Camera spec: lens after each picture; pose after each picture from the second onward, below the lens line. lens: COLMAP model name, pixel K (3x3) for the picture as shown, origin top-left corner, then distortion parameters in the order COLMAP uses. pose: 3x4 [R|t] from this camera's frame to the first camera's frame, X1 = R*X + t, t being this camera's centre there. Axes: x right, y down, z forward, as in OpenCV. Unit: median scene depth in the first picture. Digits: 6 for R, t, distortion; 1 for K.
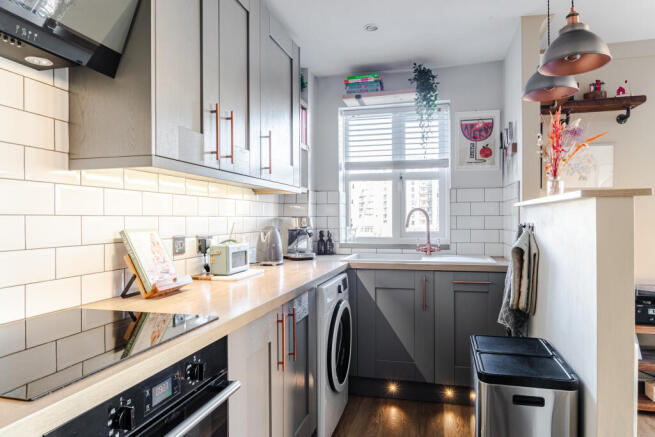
lens RADIAL K [[423.7, 0, 328.0], [0, 423.7, 222.3], [0, 0, 1]] dist [0.001908, -0.005200]
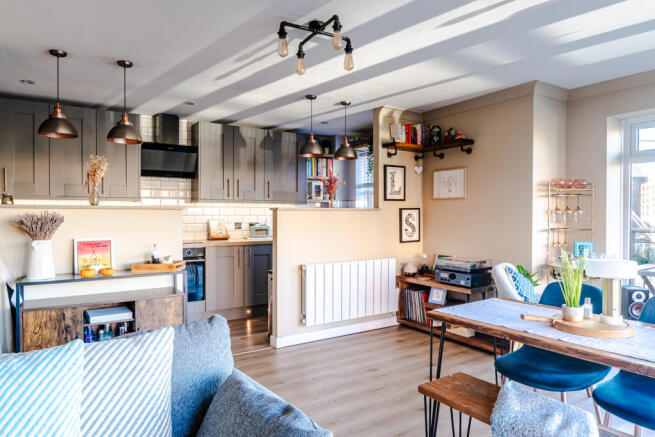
lens RADIAL K [[423.7, 0, 330.5], [0, 423.7, 218.8], [0, 0, 1]] dist [0.001908, -0.005200]
pose [[0.741258, 0.010512, -0.671138, 1.978566], [-0.009621, 0.999941, 0.005036, -0.010683], [0.671152, 0.002725, 0.741315, -0.655887]]
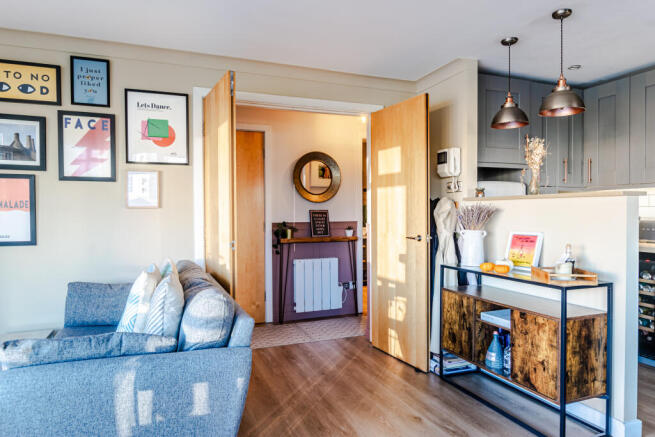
lens RADIAL K [[423.7, 0, 327.0], [0, 423.7, 219.0], [0, 0, 1]] dist [0.001908, -0.005200]
pose [[-0.800288, 0.021012, -0.599247, 1.643547], [0.004889, 0.999581, 0.028519, -0.007894], [0.599596, 0.019894, -0.800056, 0.635276]]
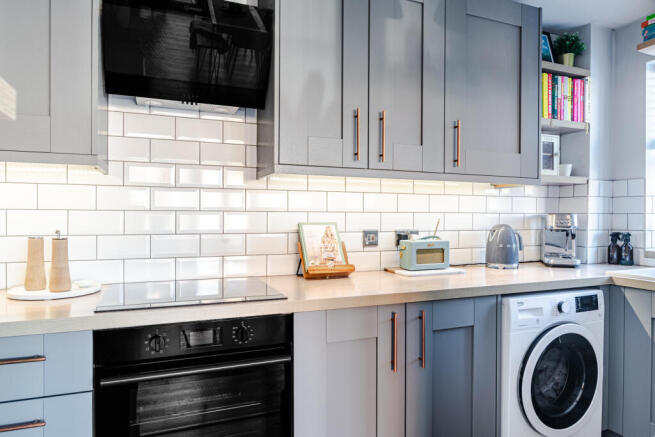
lens RADIAL K [[423.7, 0, 332.1], [0, 423.7, 217.9], [0, 0, 1]] dist [0.001908, -0.005200]
pose [[0.601170, 0.010425, -0.799053, 0.484287], [-0.013923, 0.999900, 0.002571, -0.001144], [0.799000, 0.009579, 0.601255, 0.252026]]
